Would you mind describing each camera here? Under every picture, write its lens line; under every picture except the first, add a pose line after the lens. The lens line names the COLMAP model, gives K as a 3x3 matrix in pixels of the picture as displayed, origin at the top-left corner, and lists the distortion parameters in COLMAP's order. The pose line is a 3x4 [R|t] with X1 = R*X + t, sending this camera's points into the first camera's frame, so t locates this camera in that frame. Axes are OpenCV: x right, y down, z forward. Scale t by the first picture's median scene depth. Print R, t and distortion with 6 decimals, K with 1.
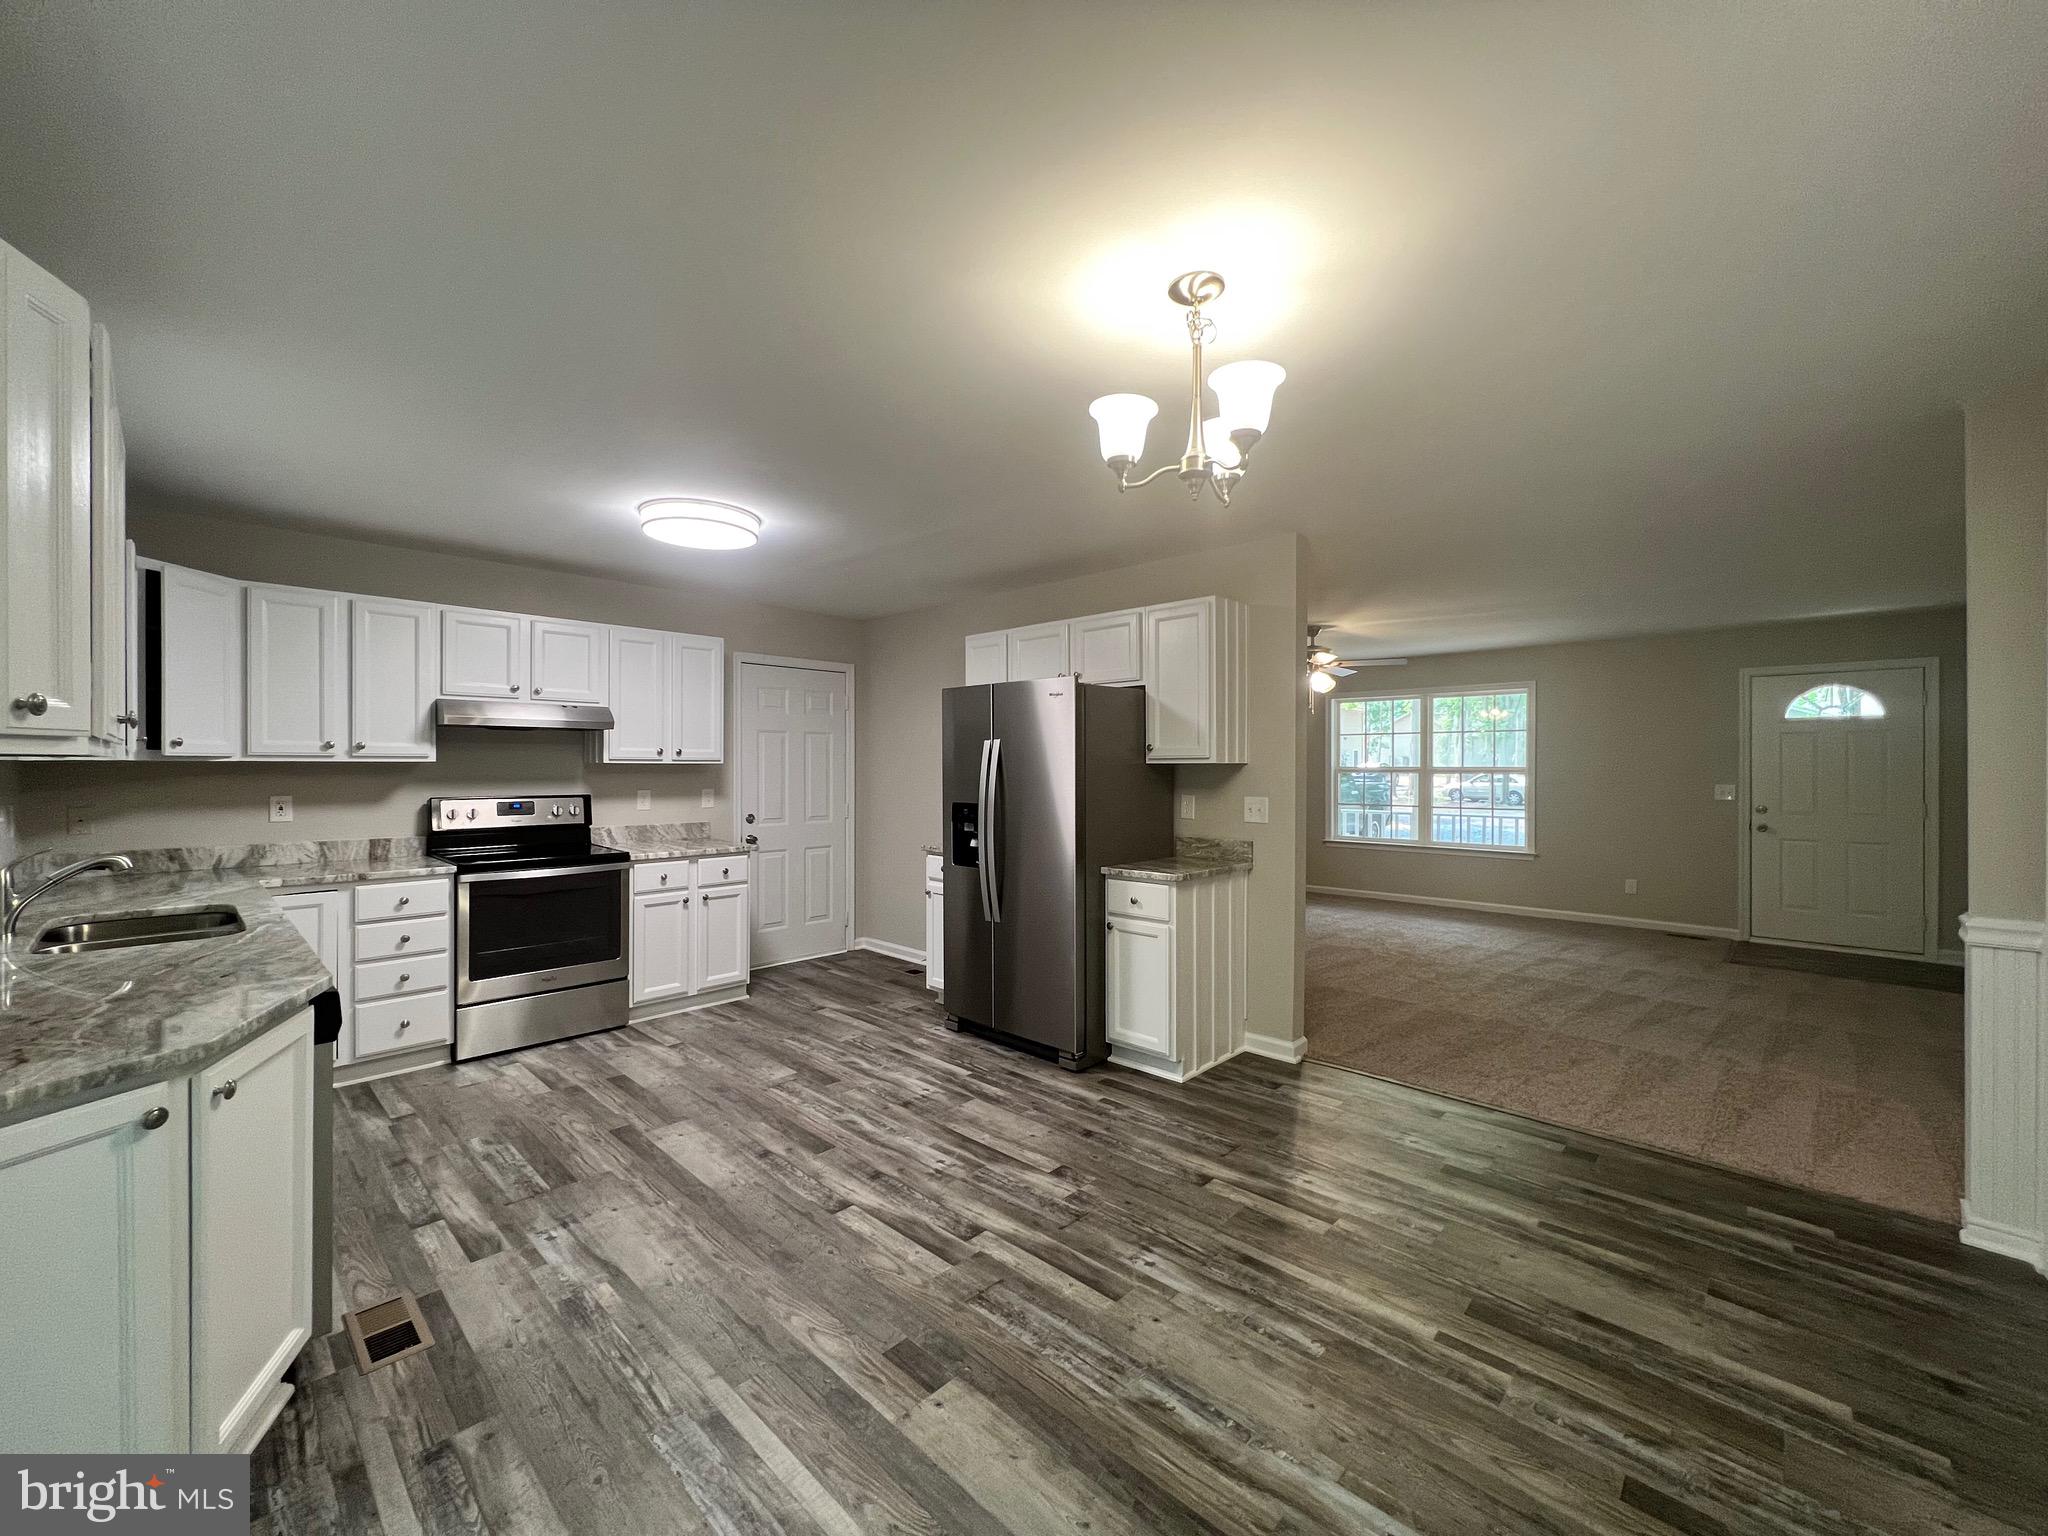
lens RADIAL K [[818.9, 0, 1021.6], [0, 818.9, 770.7], [0, 0, 1]] dist [-0.000590, 0.000292]
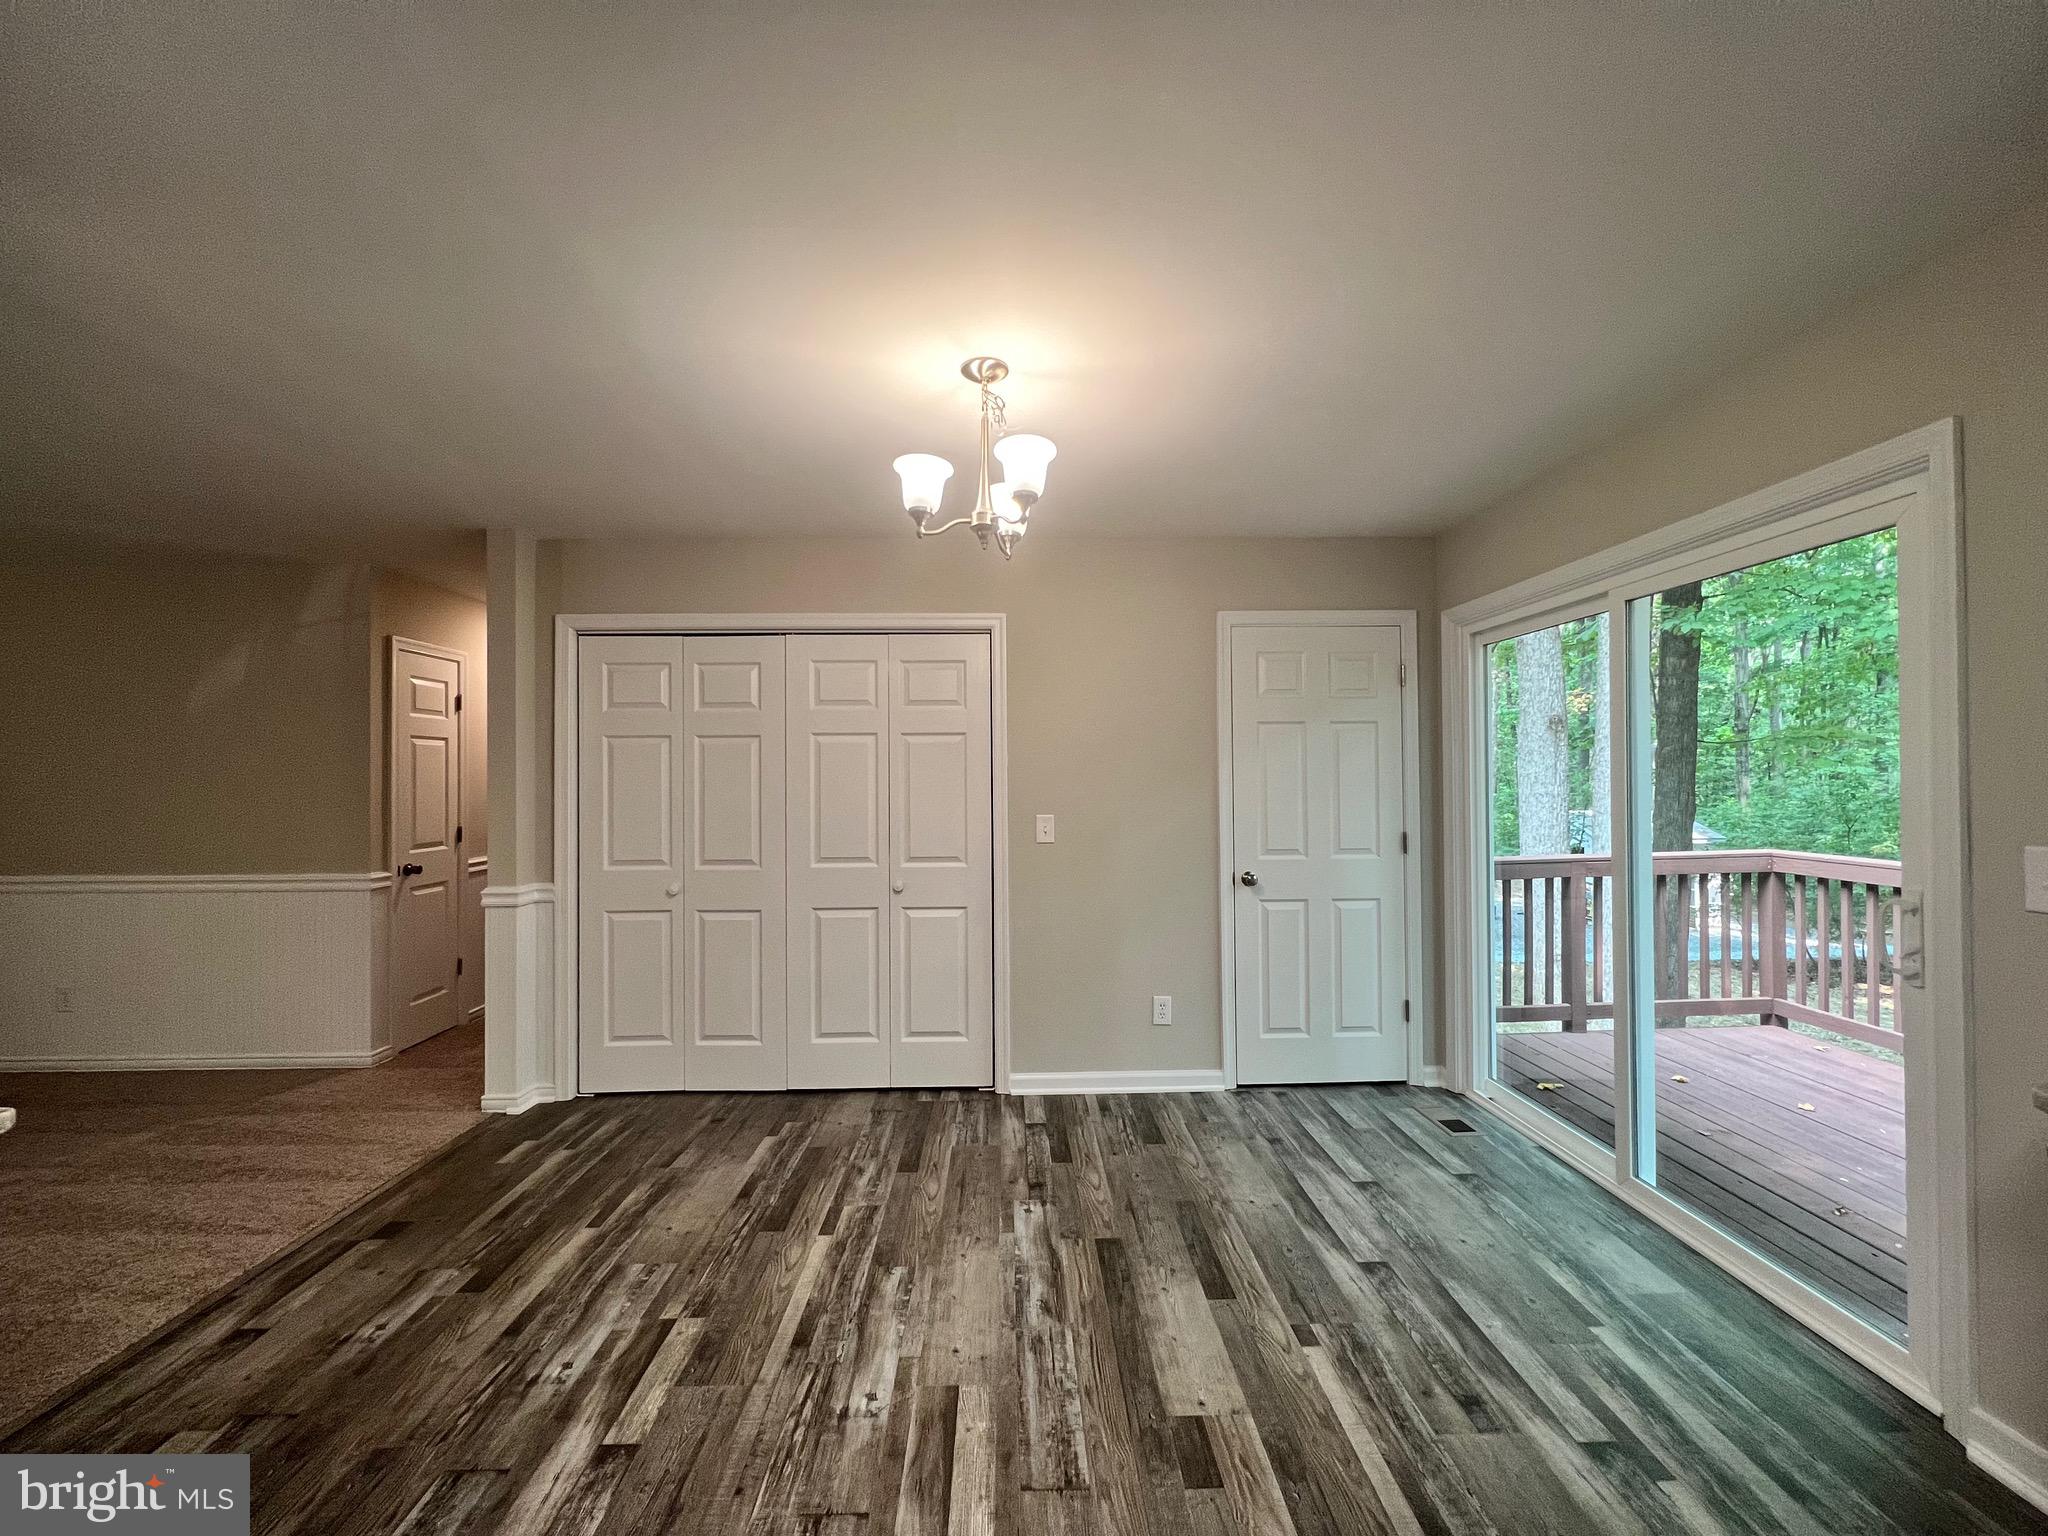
lens RADIAL K [[818.9, 0, 1021.6], [0, 818.9, 770.7], [0, 0, 1]] dist [-0.000590, 0.000292]
pose [[-0.705830, 0.012943, 0.708263, -0.551148], [0.009902, 0.999916, -0.008405, -0.006584], [-0.708312, 0.001081, -0.705899, 1.531529]]
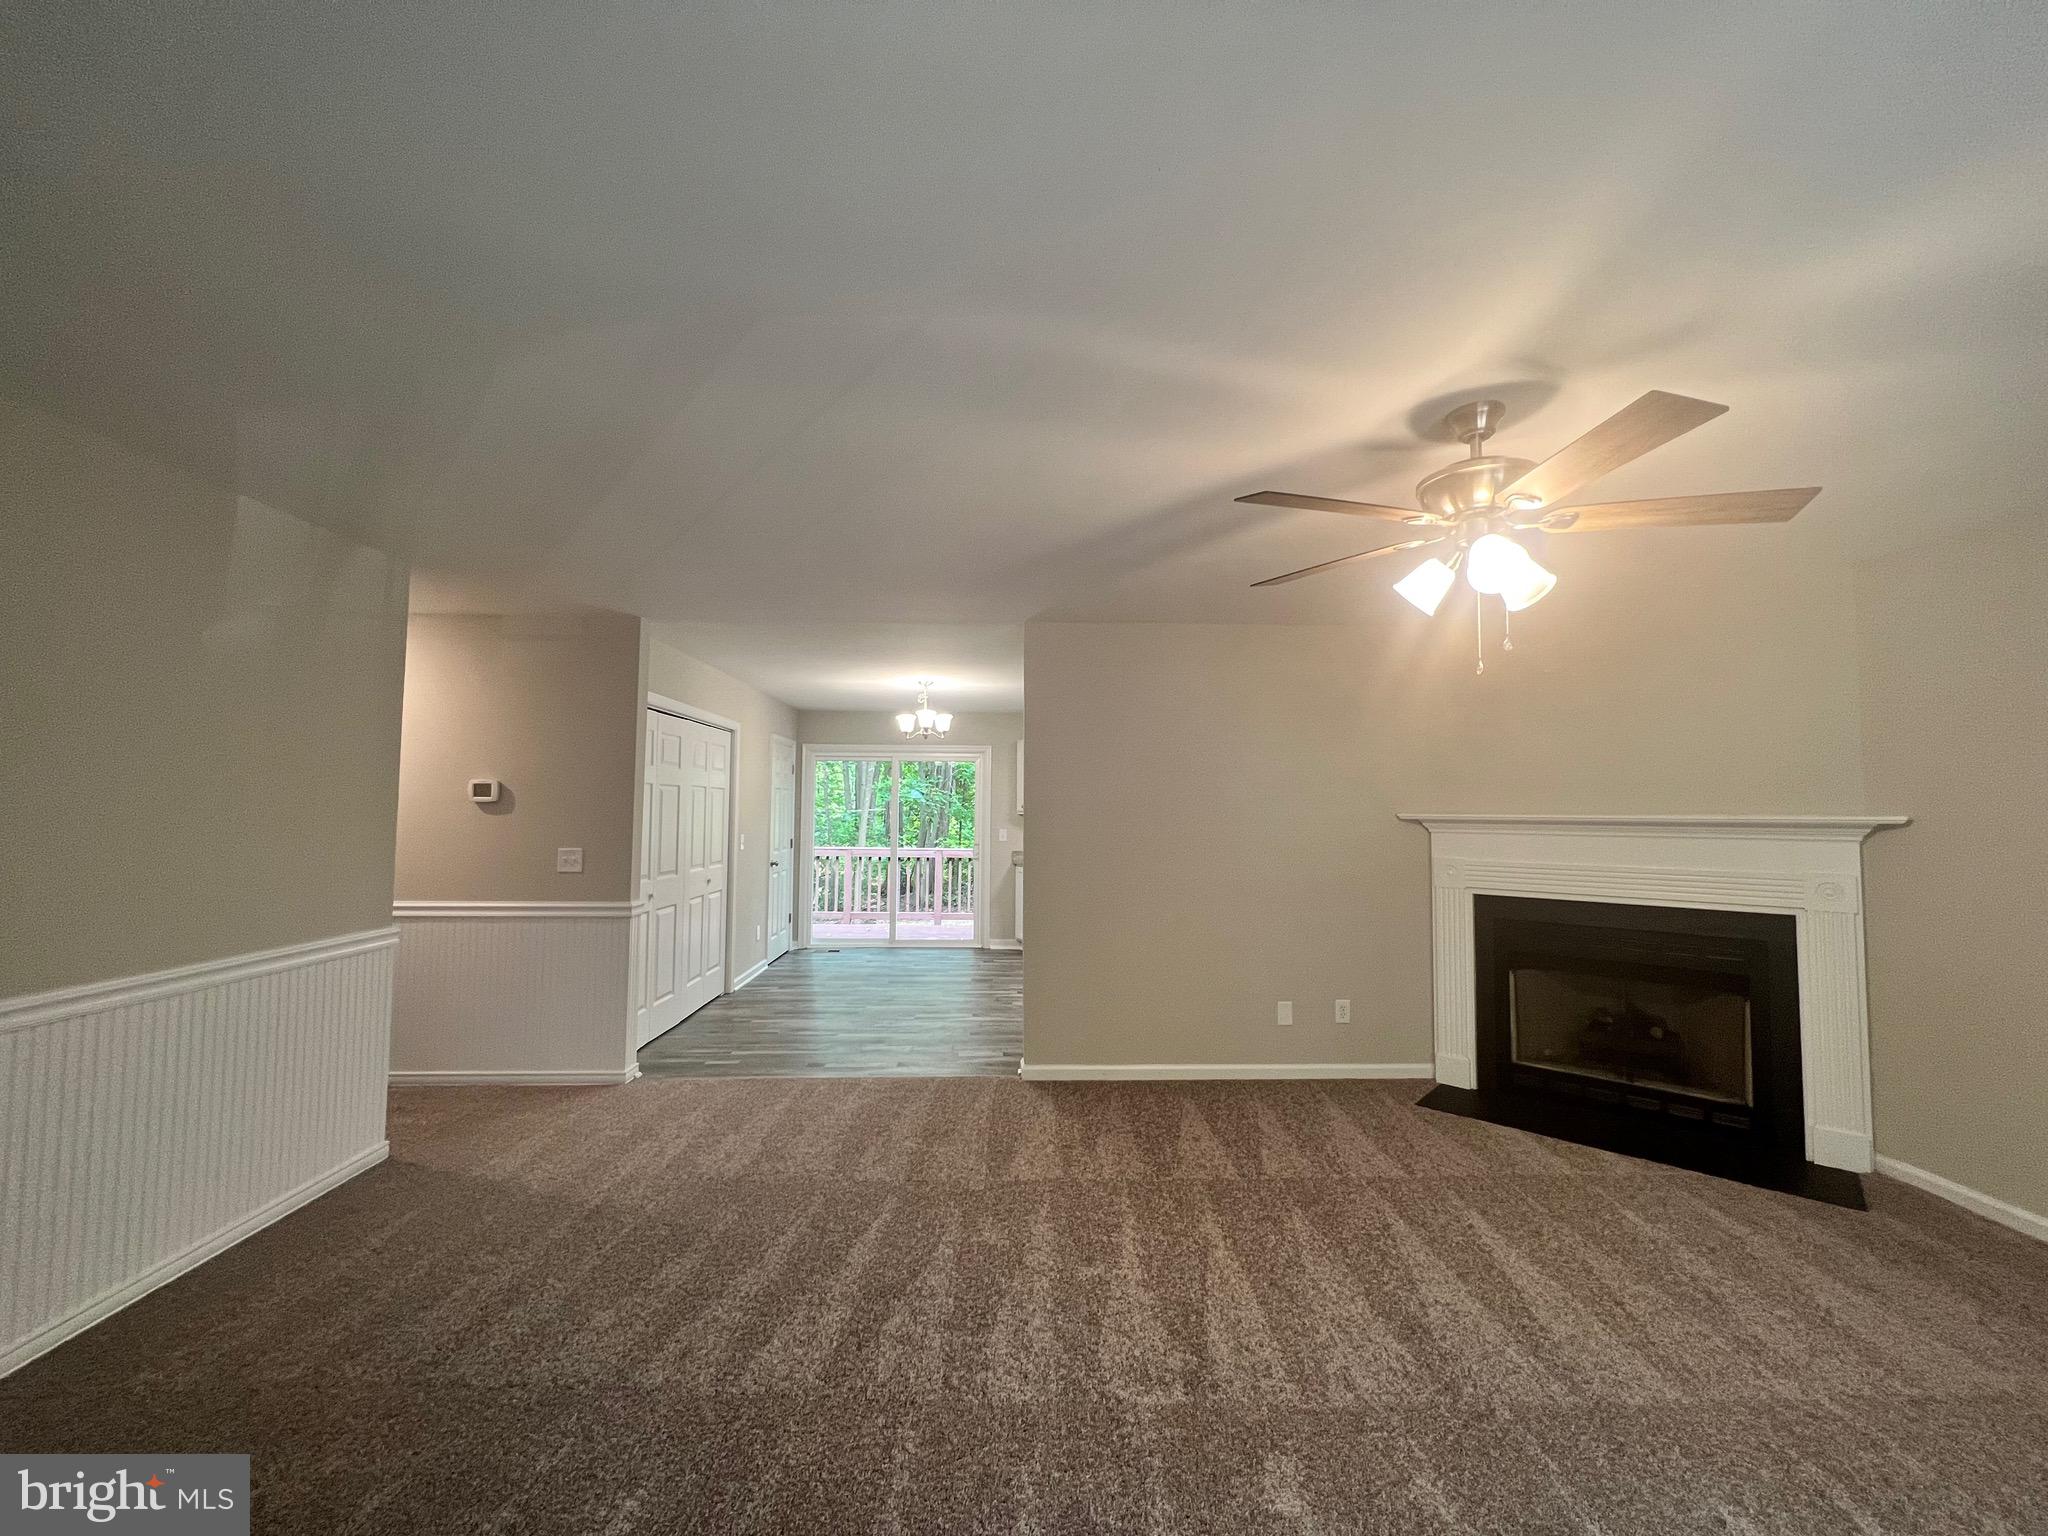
lens RADIAL K [[818.9, 0, 1021.6], [0, 818.9, 770.7], [0, 0, 1]] dist [-0.000590, 0.000292]
pose [[-0.699845, -0.039181, -0.713219, 2.089801], [-0.009677, 0.998923, -0.045381, -0.040308], [0.714229, -0.024858, -0.699471, 3.230520]]
